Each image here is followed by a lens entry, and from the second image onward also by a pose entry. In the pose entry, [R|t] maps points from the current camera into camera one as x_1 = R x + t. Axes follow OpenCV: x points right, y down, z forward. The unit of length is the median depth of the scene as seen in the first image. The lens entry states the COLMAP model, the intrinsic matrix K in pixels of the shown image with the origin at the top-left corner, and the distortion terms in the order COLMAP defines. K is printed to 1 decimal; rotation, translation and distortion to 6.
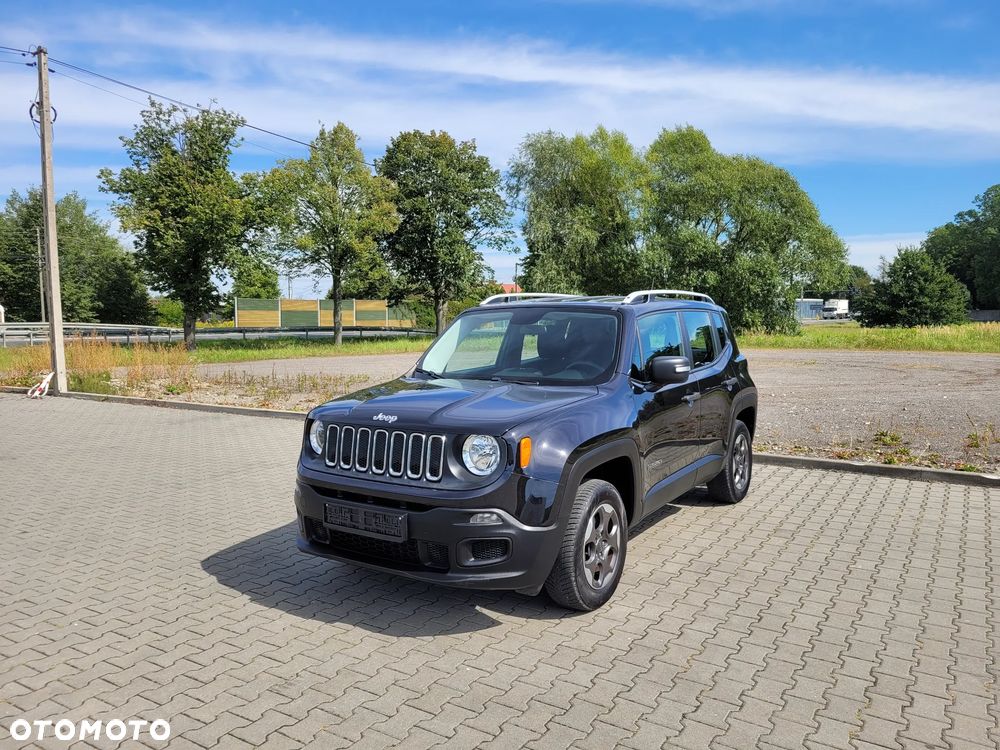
lens RADIAL K [[743.7, 0, 504.6], [0, 743.7, 373.9], [0, 0, 1]] dist [0.060273, -0.040624]
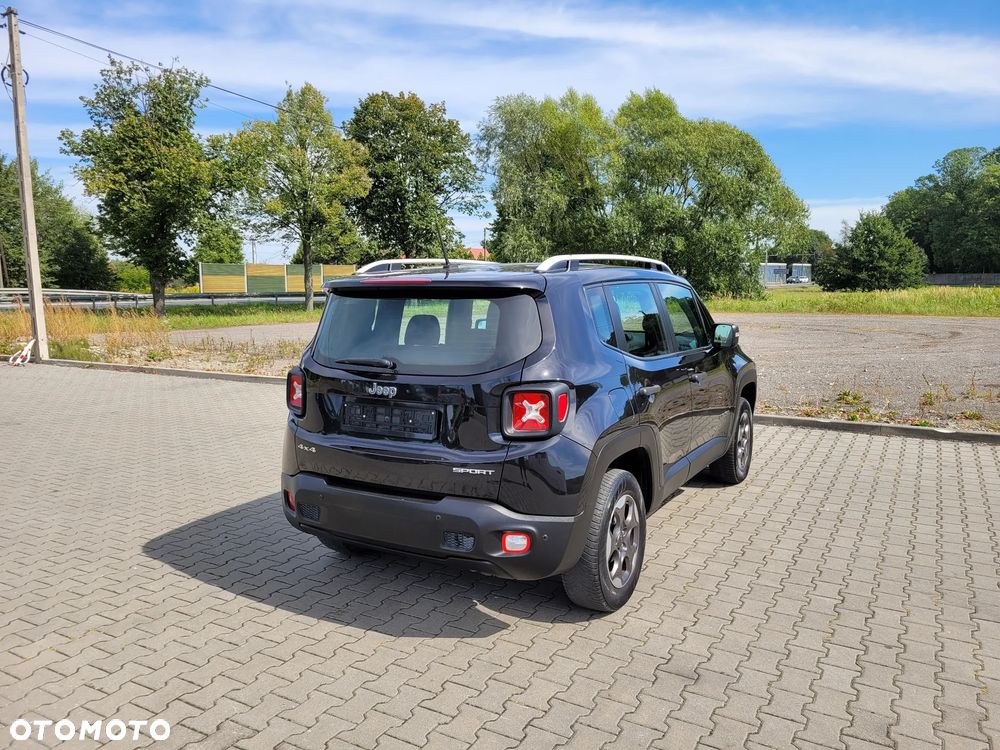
lens RADIAL K [[743.7, 0, 504.6], [0, 743.7, 373.9], [0, 0, 1]] dist [0.060273, -0.040624]
pose [[0.999041, -0.007264, 0.043174, -0.006930], [0.005233, 0.998883, 0.046967, -0.000249], [-0.043467, -0.046696, 0.997963, -0.010870]]
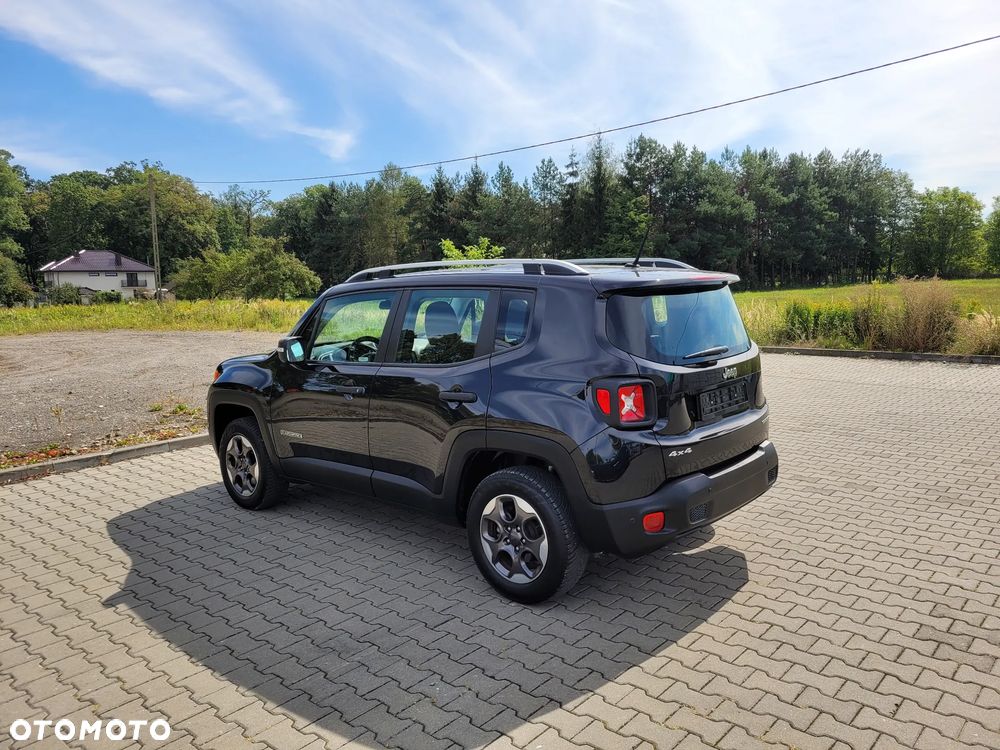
lens RADIAL K [[749.9, 0, 497.1], [0, 749.9, 376.6], [0, 0, 1]] dist [0.044666, -0.012544]
pose [[0.173127, -0.126683, 0.976718, -0.116588], [0.106702, 0.988269, 0.109268, -0.007730], [-0.979103, 0.085301, 0.184613, 0.085733]]
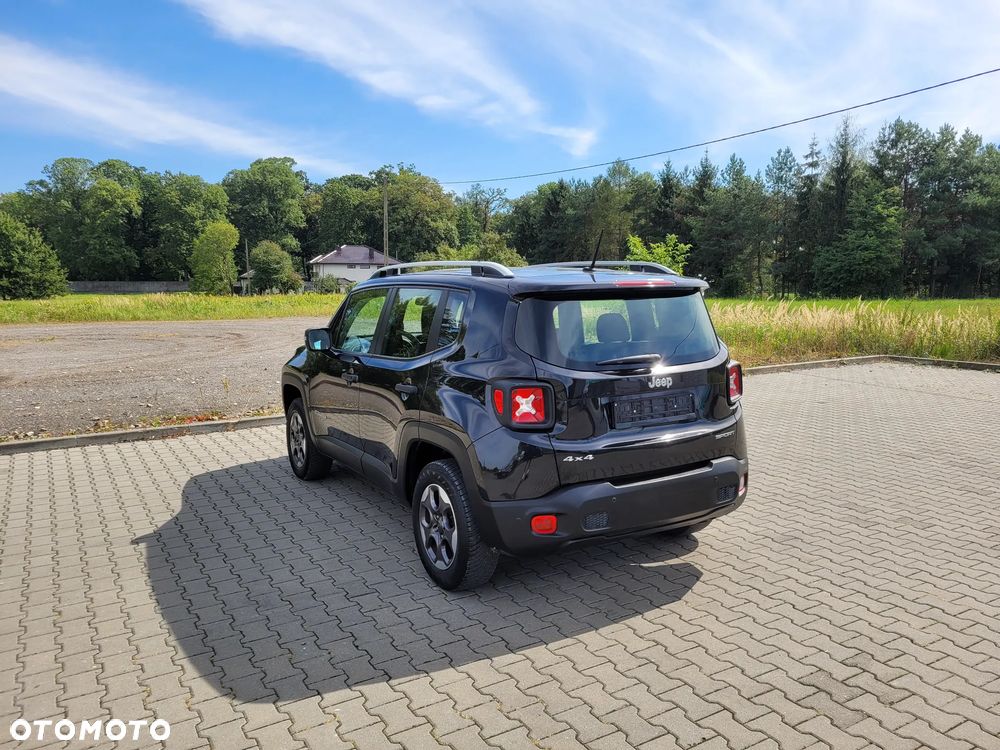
lens RADIAL K [[748.4, 0, 498.8], [0, 748.4, 380.1], [0, 0, 1]] dist [0.043303, -0.011464]
pose [[0.456948, -0.116796, 0.881792, -0.108168], [0.076469, 0.992830, 0.091877, -0.004815], [-0.886200, 0.025447, 0.462603, 0.049046]]
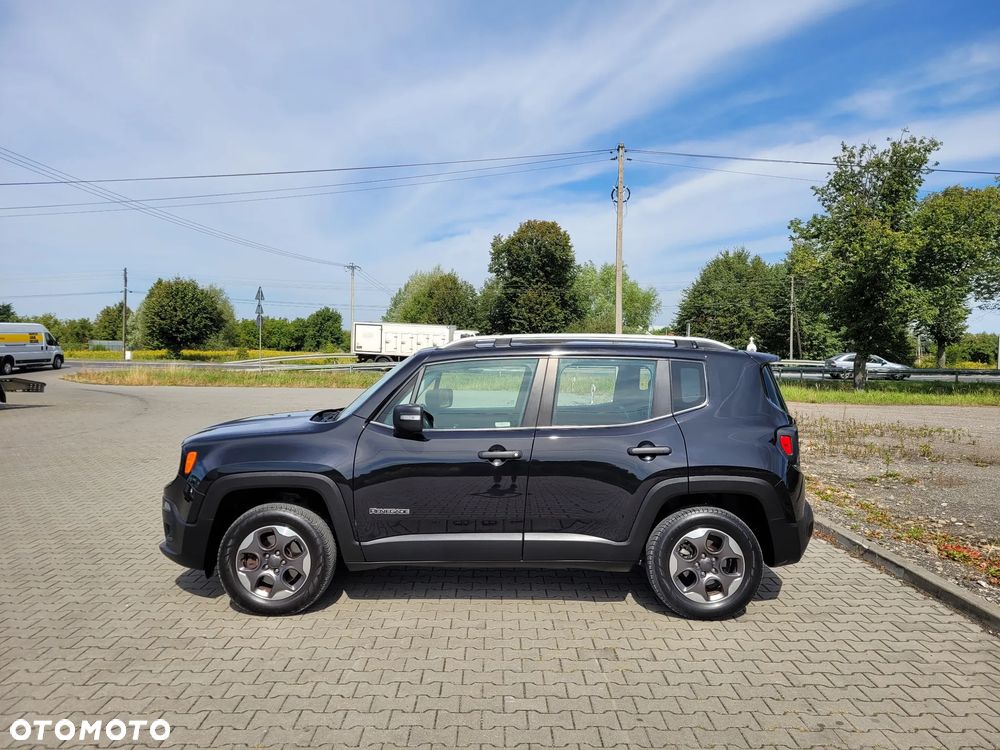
lens RADIAL K [[745.3, 0, 505.0], [0, 745.3, 376.6], [0, 0, 1]] dist [0.041177, -0.003540]
pose [[0.546364, 0.039136, -0.836633, 0.127322], [-0.078452, 0.996907, -0.004600, -0.007406], [0.833865, 0.068149, 0.547745, 0.065678]]
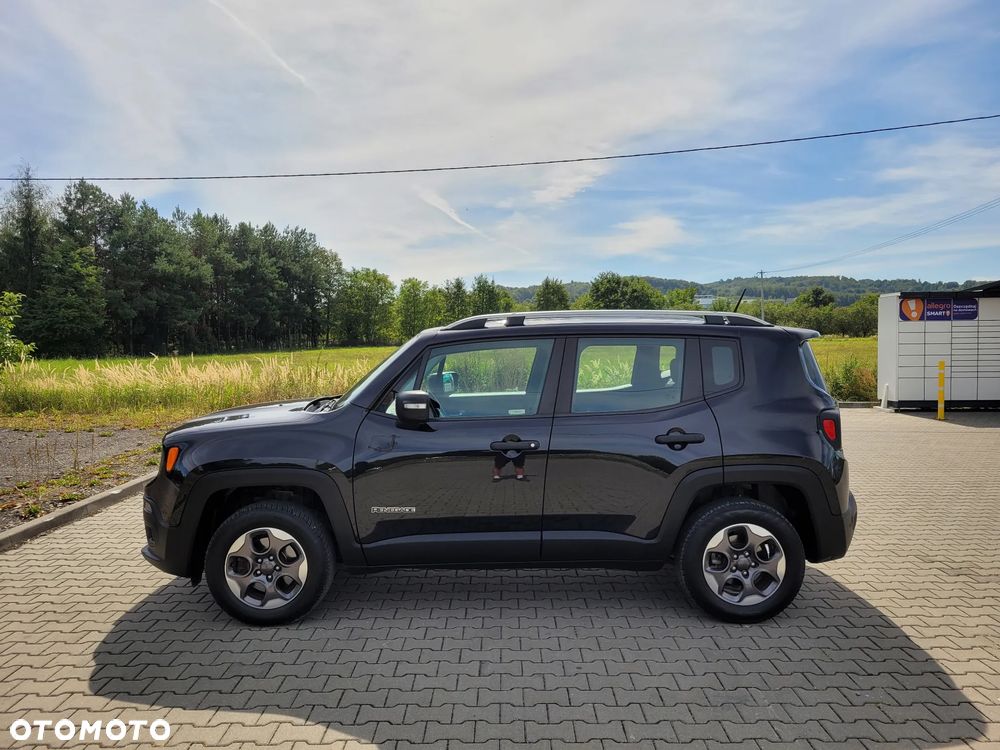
lens RADIAL K [[753.0, 0, 500.0], [0, 753.0, 375.0], [0, 0, 1]] dist [0.050131, -0.031446]
pose [[-0.528834, -0.039486, 0.847806, -0.095967], [0.074772, 0.992866, 0.092882, -0.015164], [-0.845425, 0.112511, -0.522109, 0.183475]]
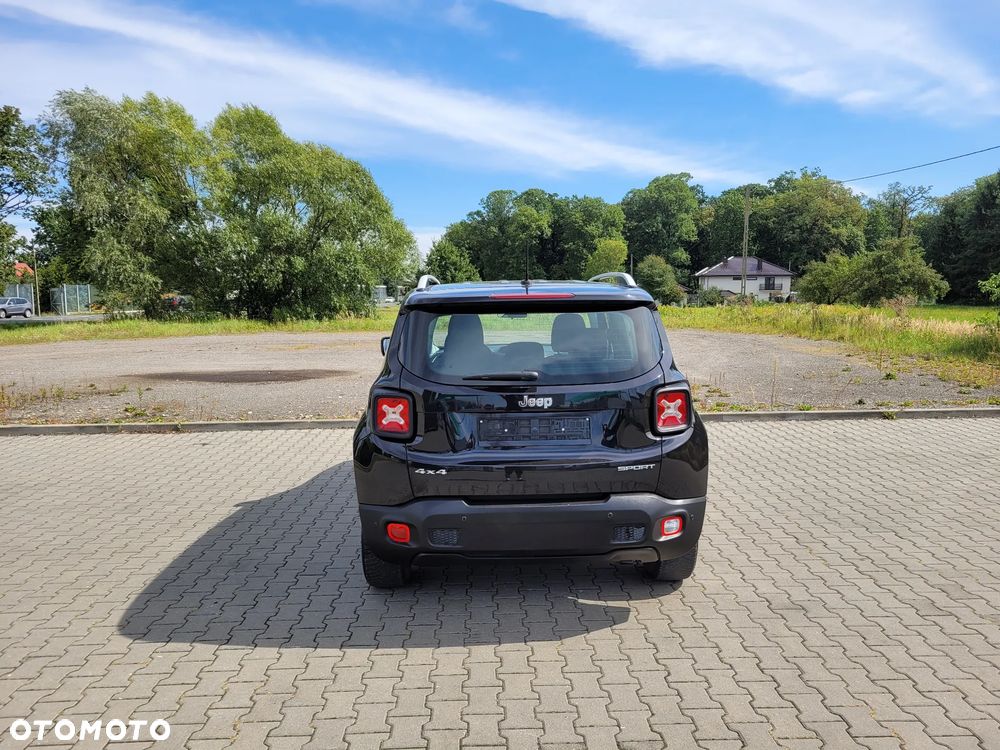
lens RADIAL K [[745.3, 0, 505.0], [0, 745.3, 376.6], [0, 0, 1]] dist [0.041177, -0.003540]
pose [[0.830455, -0.063991, 0.553399, -0.067890], [0.050968, 0.997942, 0.038910, -0.000984], [-0.554750, -0.004108, 0.832007, 0.004078]]
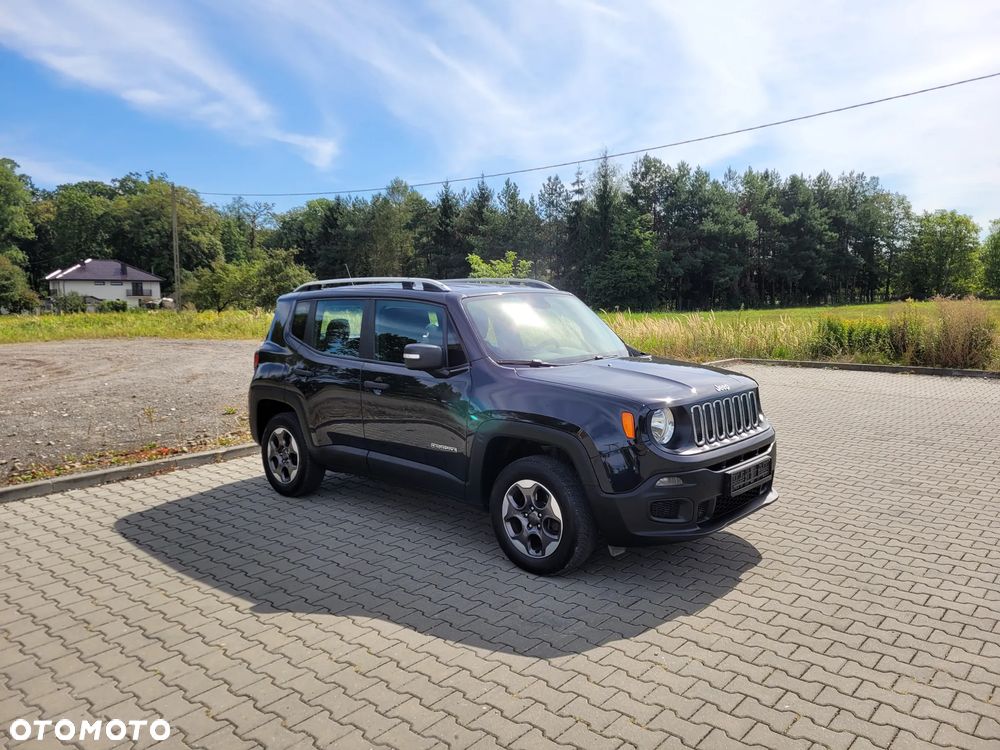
lens RADIAL K [[743.3, 0, 496.1], [0, 743.3, 377.2], [0, 0, 1]] dist [0.047803, -0.007144]
pose [[0.169690, -0.107146, 0.979656, -0.128468], [0.092571, 0.991410, 0.092397, -0.009154], [-0.981140, 0.075009, 0.178151, 0.109411]]
